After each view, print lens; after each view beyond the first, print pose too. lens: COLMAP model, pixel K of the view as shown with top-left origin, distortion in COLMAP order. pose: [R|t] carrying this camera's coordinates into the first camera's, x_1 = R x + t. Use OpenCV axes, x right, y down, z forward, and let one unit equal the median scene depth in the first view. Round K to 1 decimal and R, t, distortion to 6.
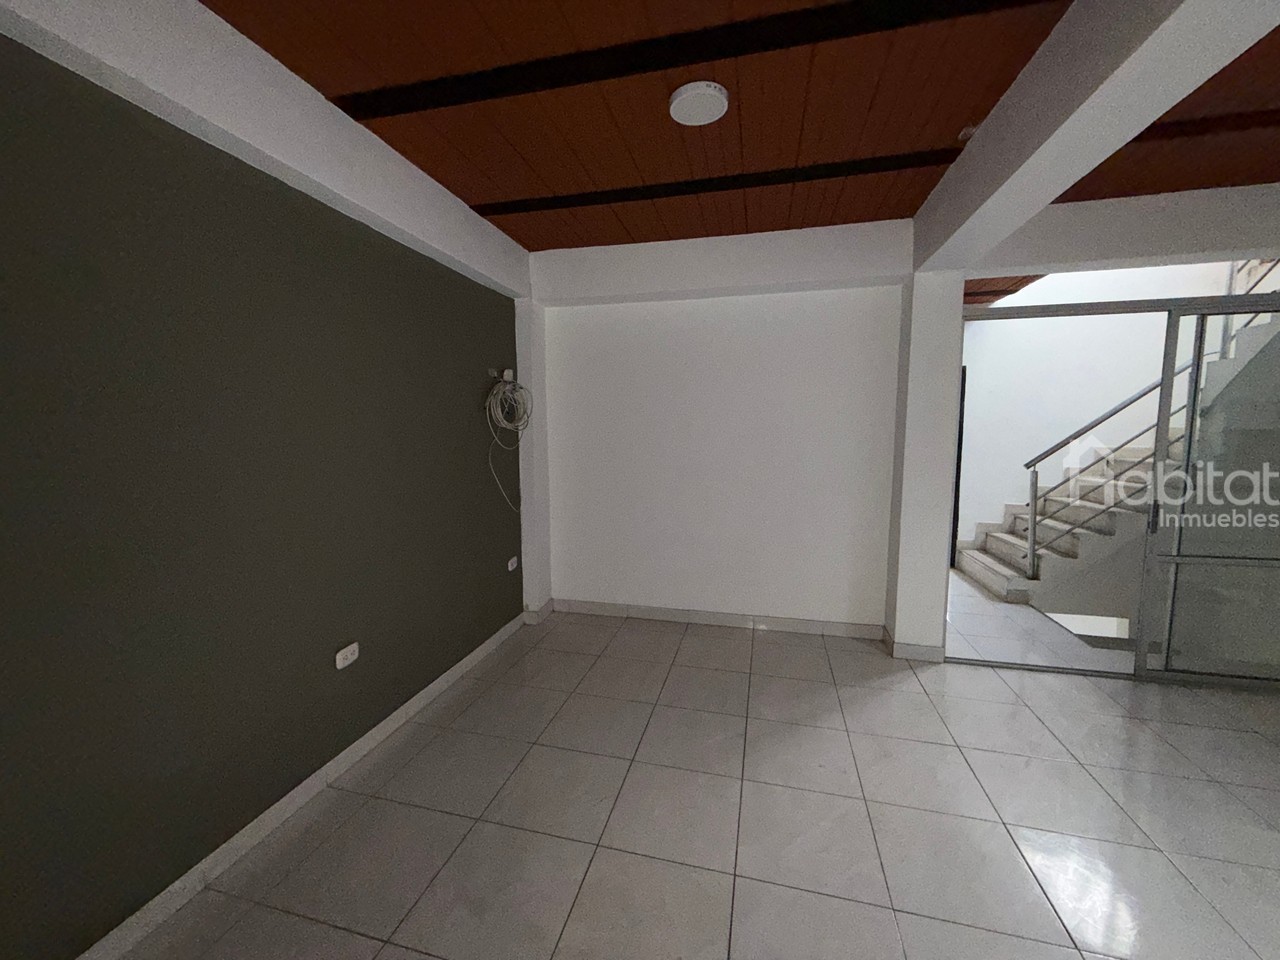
lens RADIAL K [[506.8, 0, 634.1], [0, 506.8, 481.3], [0, 0, 1]] dist [-0.003192, -0.000367]
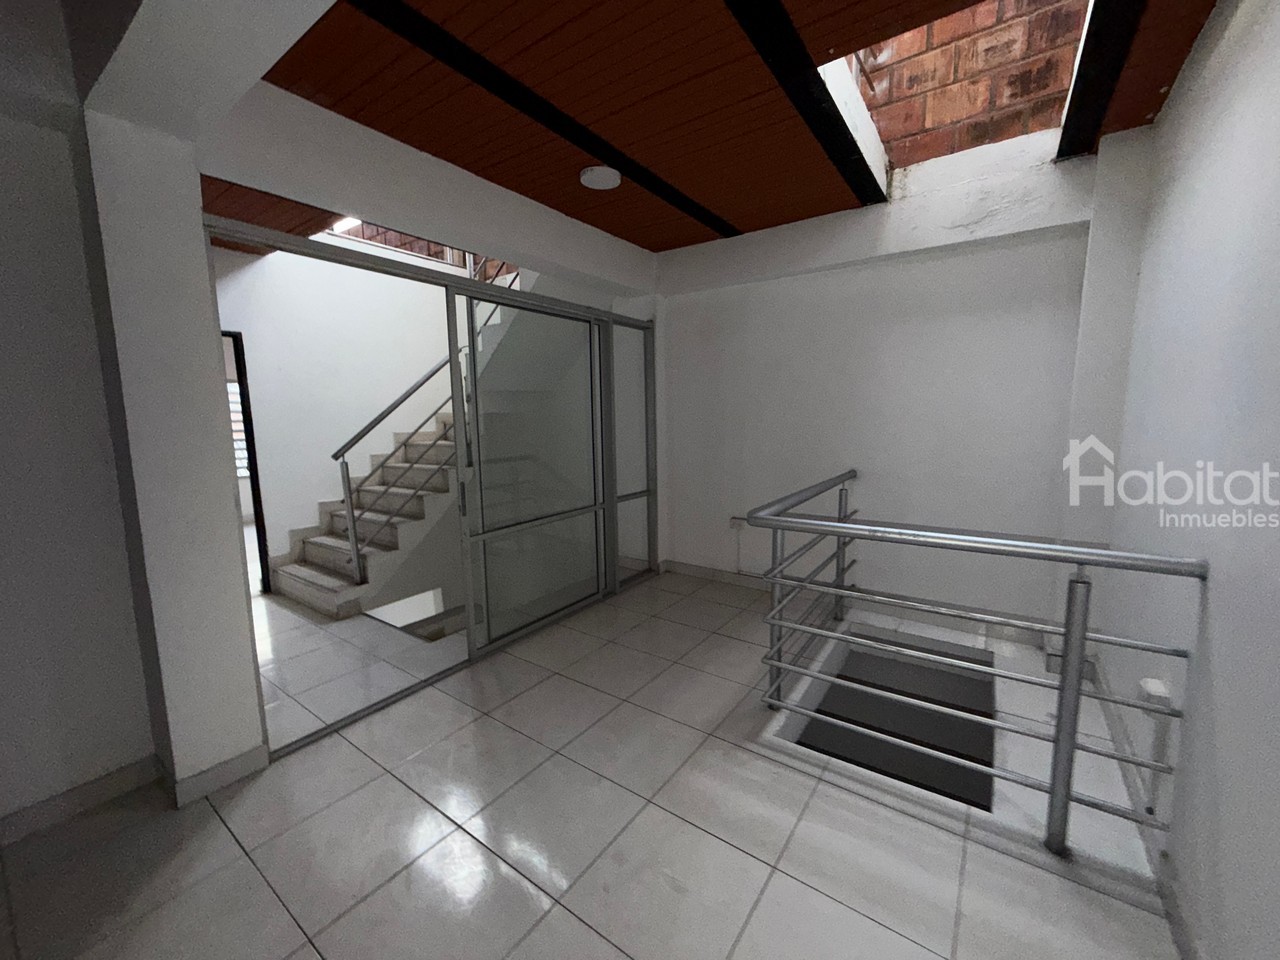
lens RADIAL K [[506.8, 0, 634.1], [0, 506.8, 481.3], [0, 0, 1]] dist [-0.003192, -0.000367]
pose [[0.362736, -0.123036, 0.923734, 0.183139], [0.109396, 0.990014, 0.088906, -0.010706], [-0.925449, 0.068803, 0.372573, 0.239646]]
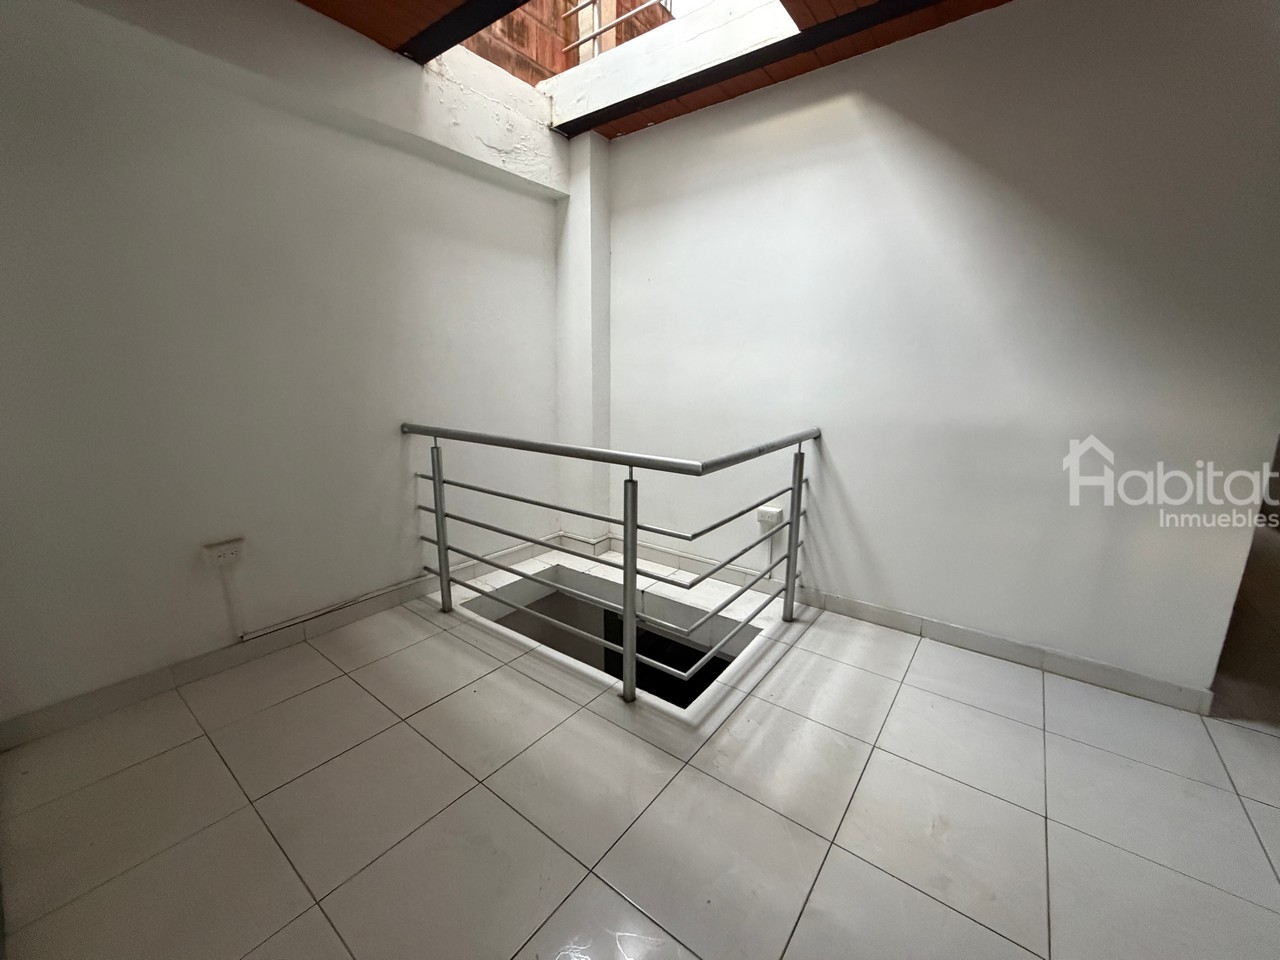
lens RADIAL K [[506.8, 0, 634.1], [0, 506.8, 481.3], [0, 0, 1]] dist [-0.003192, -0.000367]
pose [[-0.922865, -0.084004, 0.375851, 0.594765], [0.037129, 0.951969, 0.303936, -0.030041], [-0.383330, 0.294447, -0.875419, 0.705122]]
